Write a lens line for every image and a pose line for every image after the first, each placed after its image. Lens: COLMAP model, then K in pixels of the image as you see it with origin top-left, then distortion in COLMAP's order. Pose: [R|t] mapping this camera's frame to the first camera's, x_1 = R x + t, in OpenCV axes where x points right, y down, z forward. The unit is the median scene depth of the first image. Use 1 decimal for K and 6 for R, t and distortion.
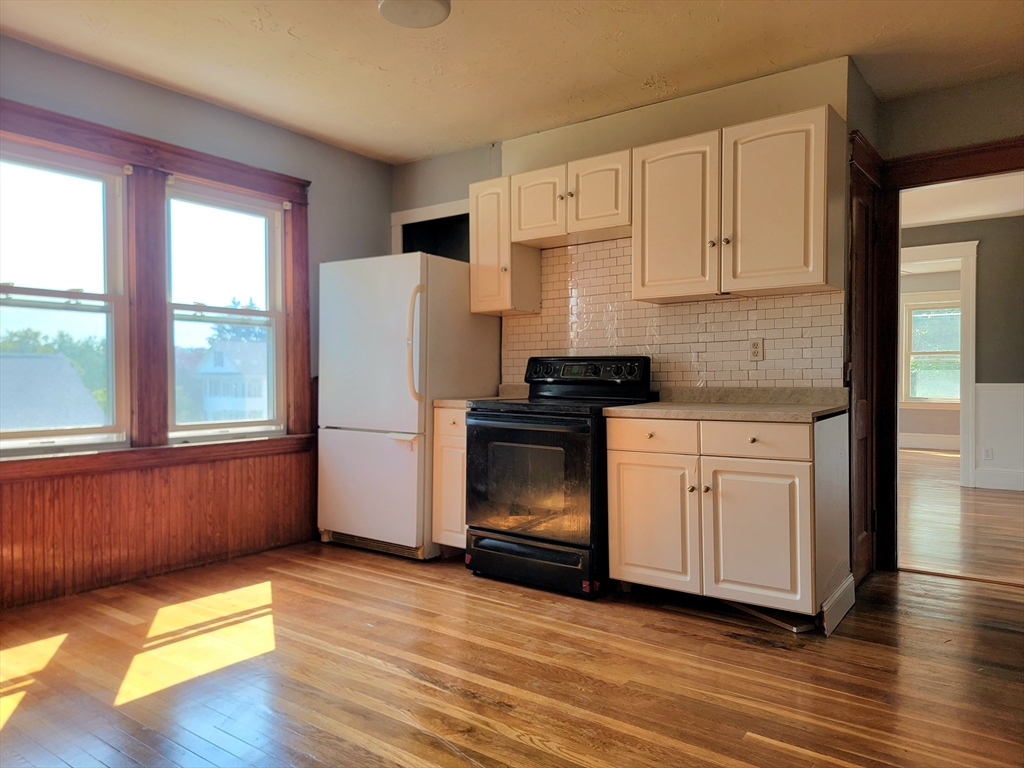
lens RADIAL K [[733.4, 0, 514.5], [0, 733.4, 374.7], [0, 0, 1]] dist [0.067623, -0.063732]
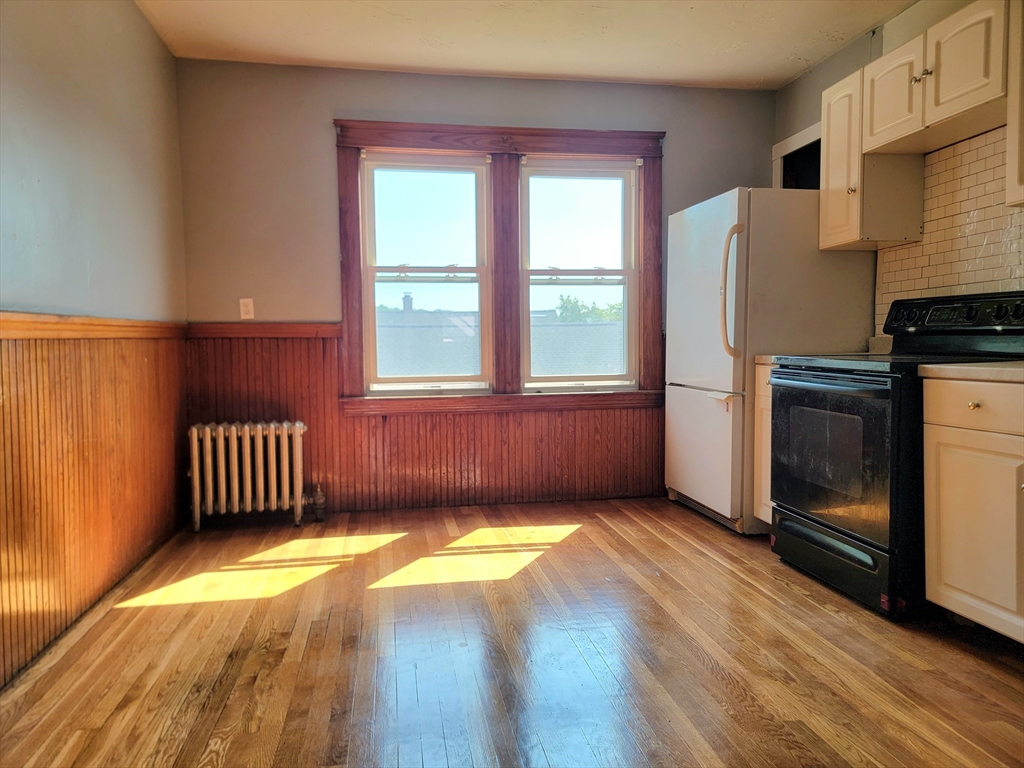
lens RADIAL K [[733.4, 0, 514.5], [0, 733.4, 374.7], [0, 0, 1]] dist [0.067623, -0.063732]
pose [[0.702203, 0.019764, -0.711702, 0.331627], [0.014430, 0.999014, 0.041981, 0.017033], [0.711830, -0.039749, 0.701226, 0.188493]]
